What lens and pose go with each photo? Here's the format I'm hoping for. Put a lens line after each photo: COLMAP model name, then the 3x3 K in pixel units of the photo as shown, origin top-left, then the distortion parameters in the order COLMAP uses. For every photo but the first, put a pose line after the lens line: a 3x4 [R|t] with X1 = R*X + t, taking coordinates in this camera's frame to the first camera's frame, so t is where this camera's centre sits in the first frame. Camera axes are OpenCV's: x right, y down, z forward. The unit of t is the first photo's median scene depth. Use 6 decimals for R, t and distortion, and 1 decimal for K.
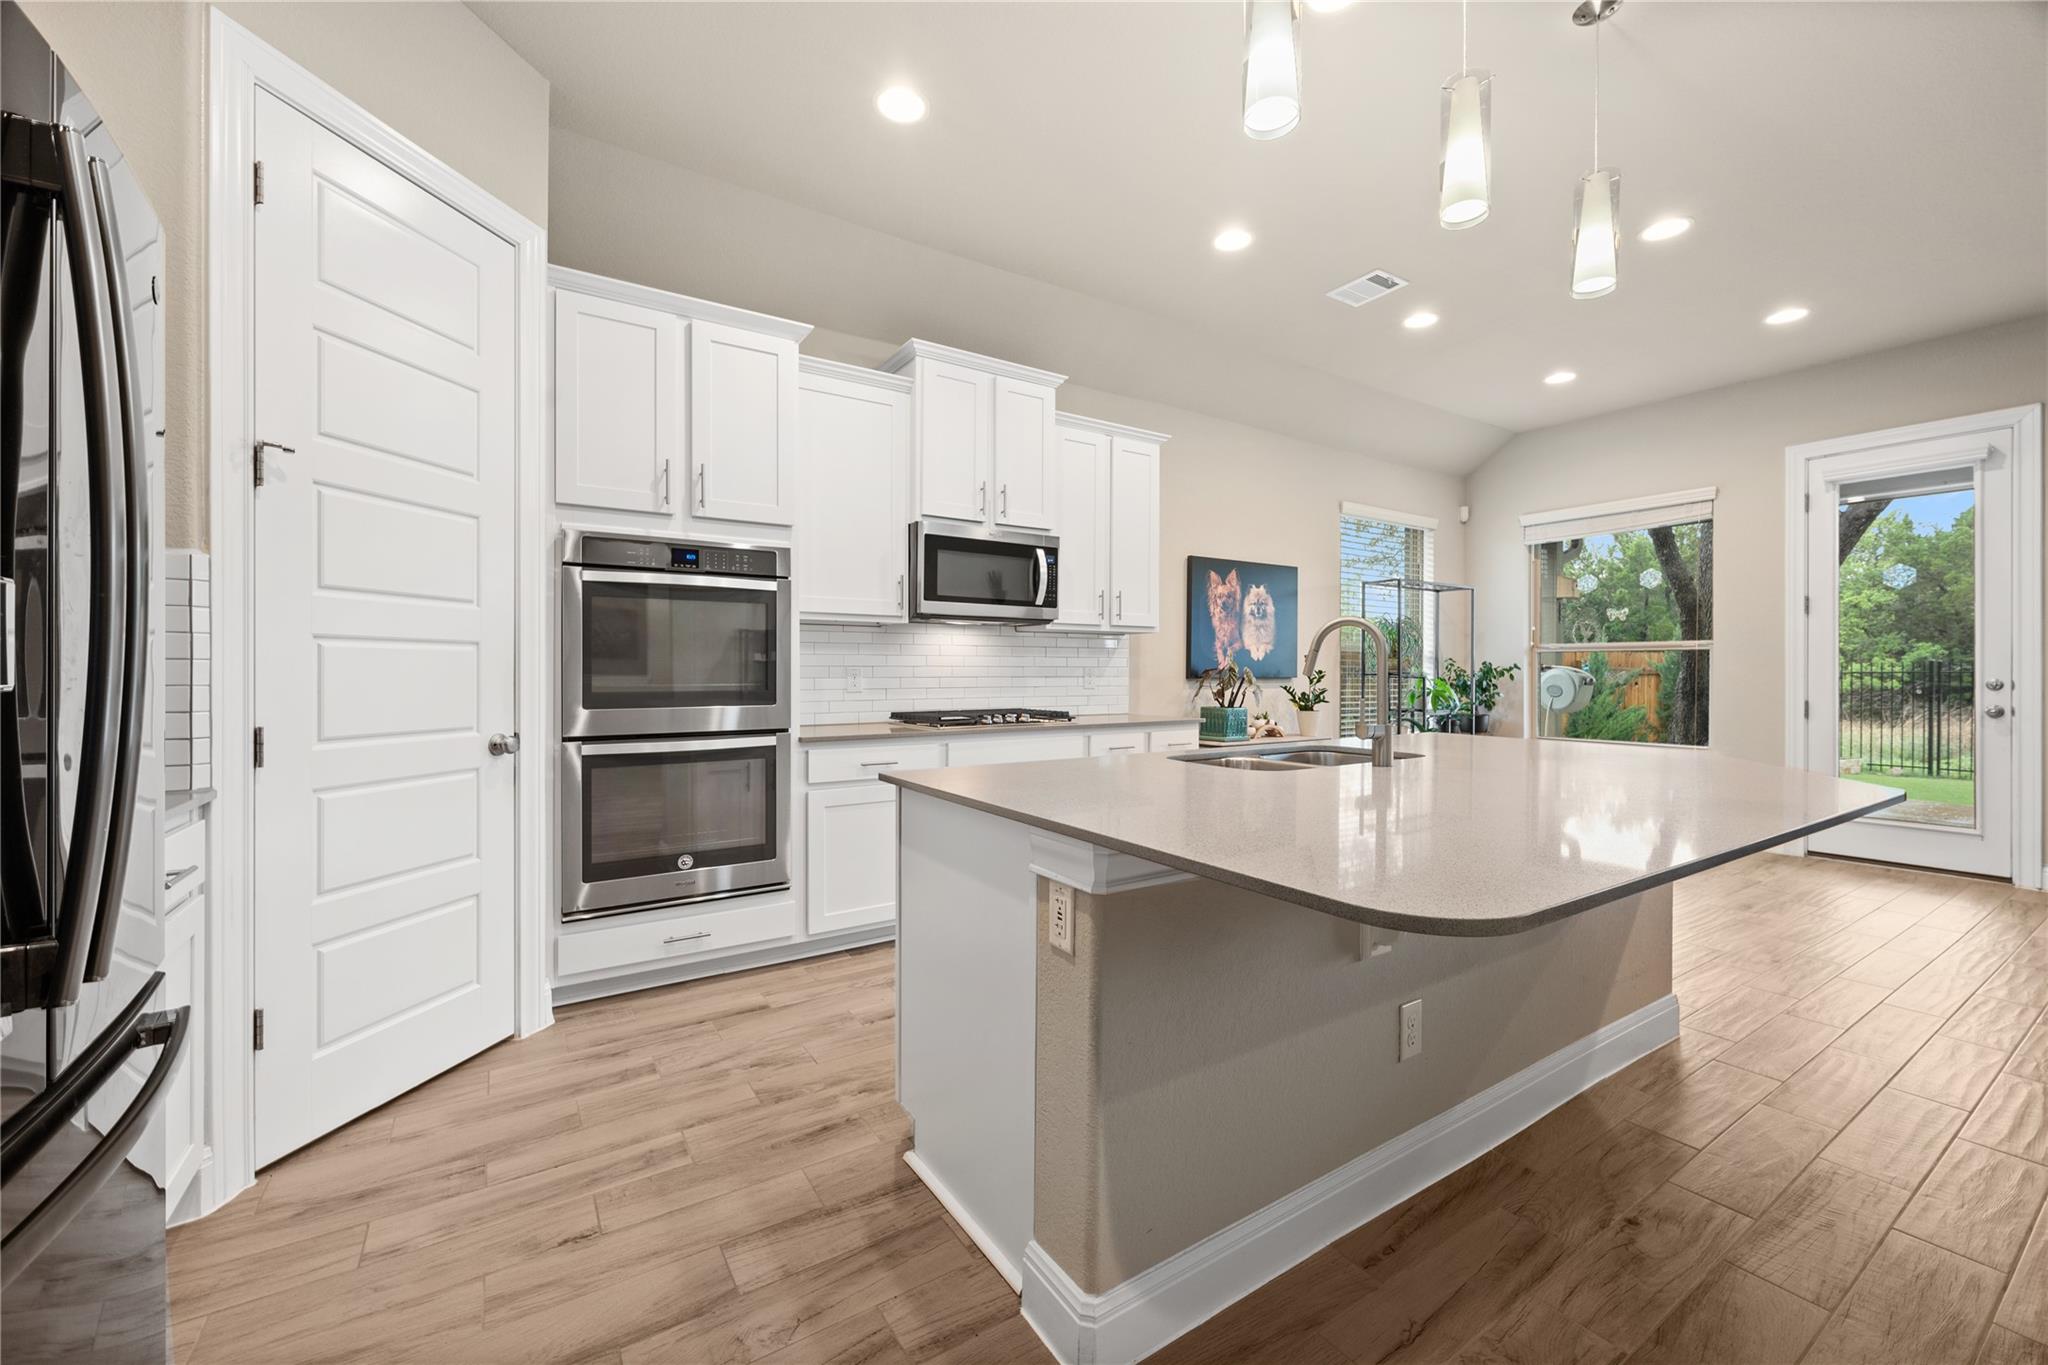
lens RADIAL K [[812.5, 0, 1024.1], [0, 812.5, 672.4], [0, 0, 1]] dist [0.002571, -0.000095]
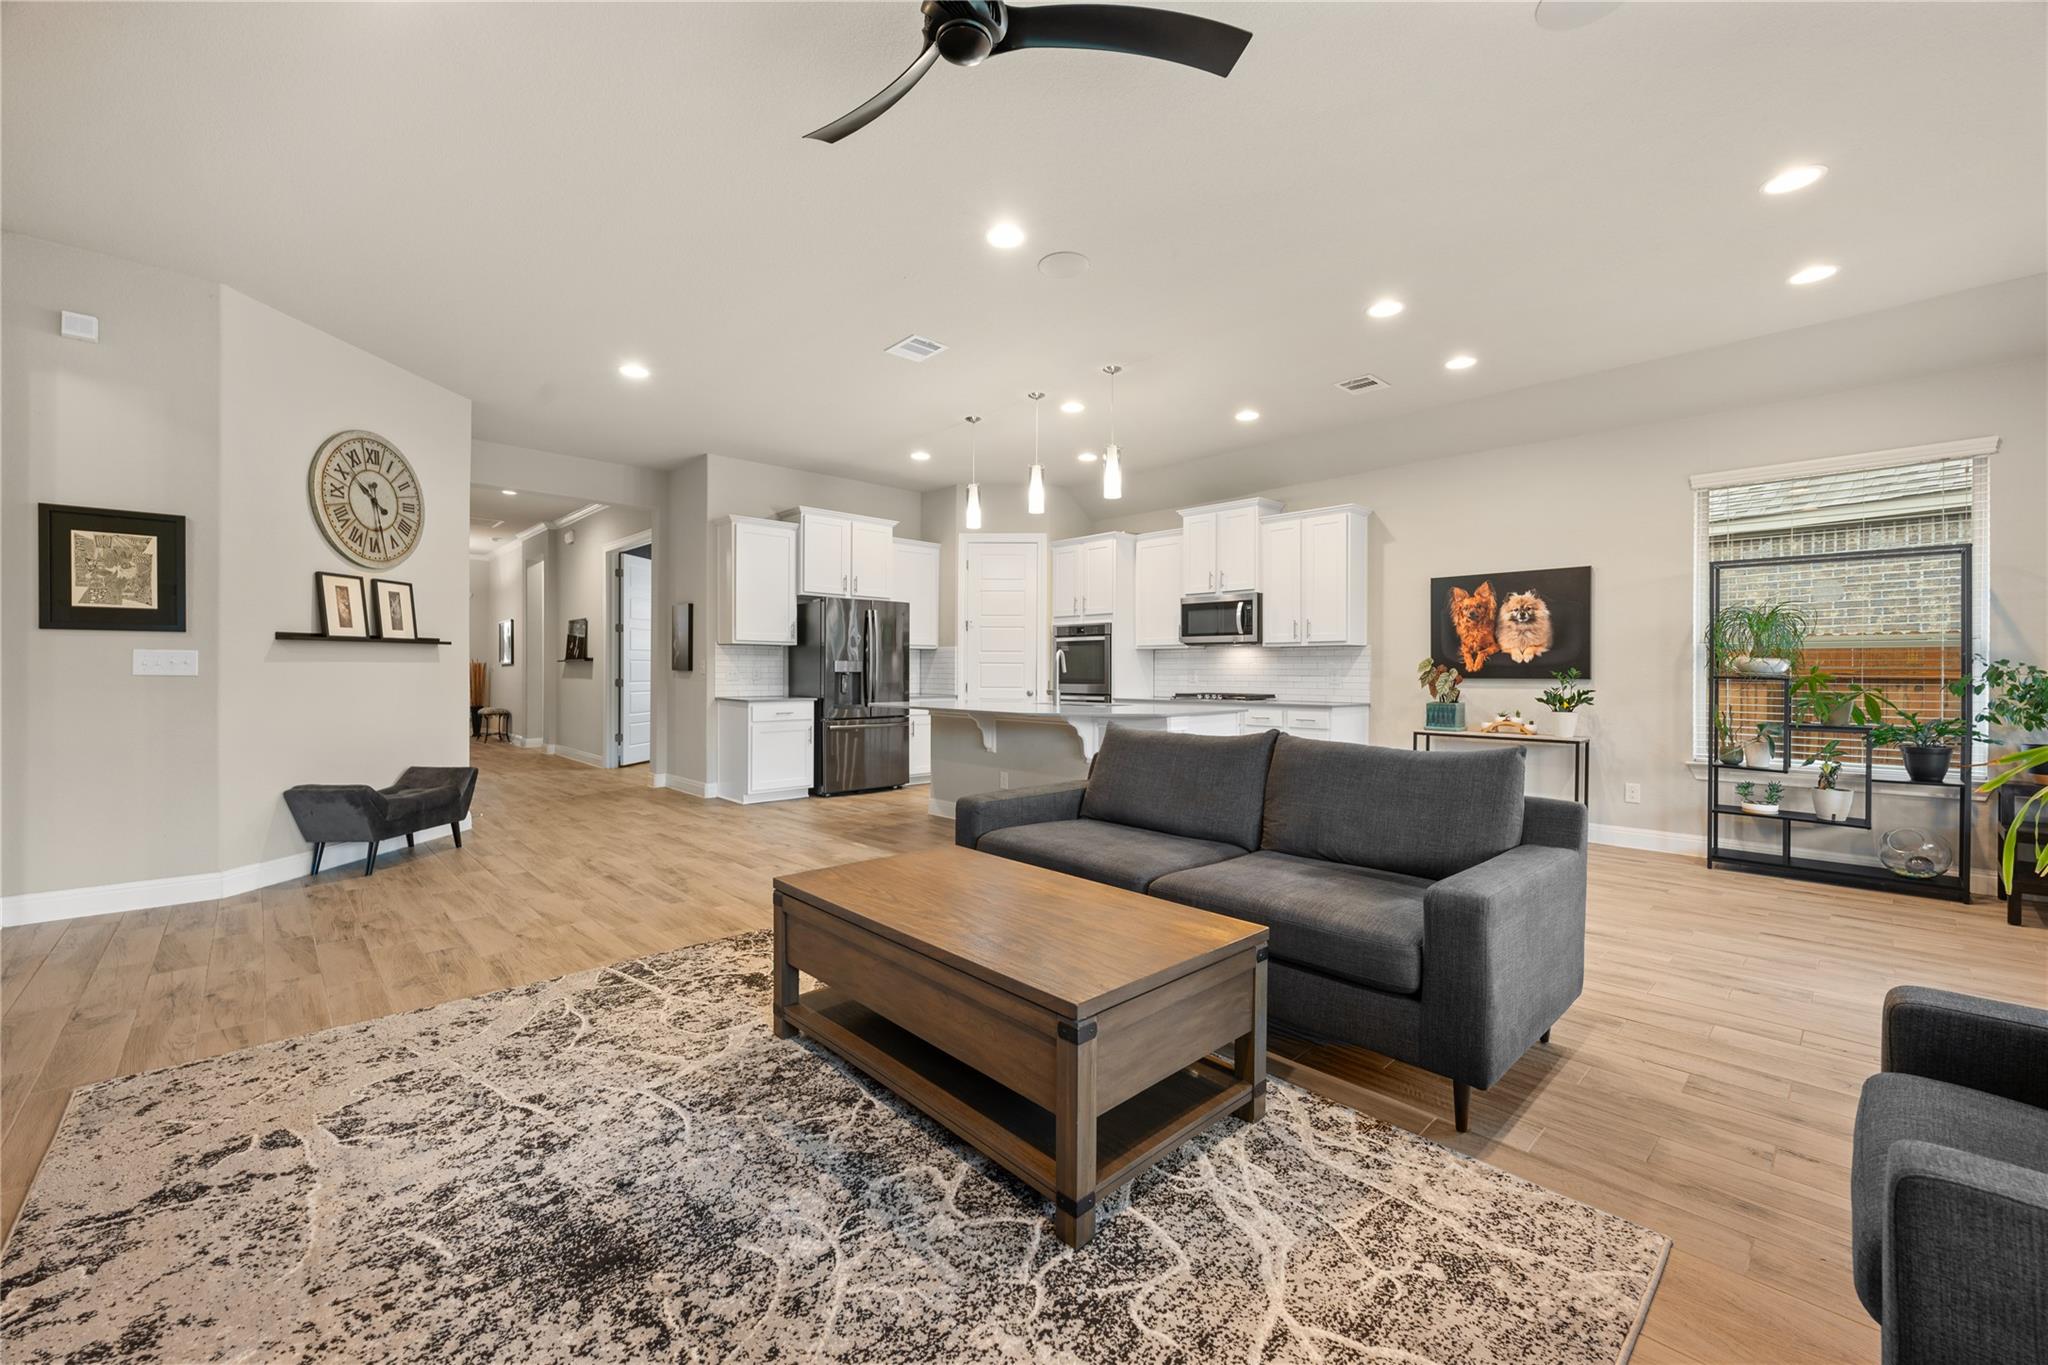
lens RADIAL K [[812.5, 0, 1014.0], [0, 812.5, 671.7], [0, 0, 1]] dist [0.002571, -0.000095]
pose [[0.171366, -0.001340, -0.985207, 1.684076], [-0.006968, 0.999972, -0.002572, 0.005998], [0.985183, 0.007305, 0.171352, 0.221164]]
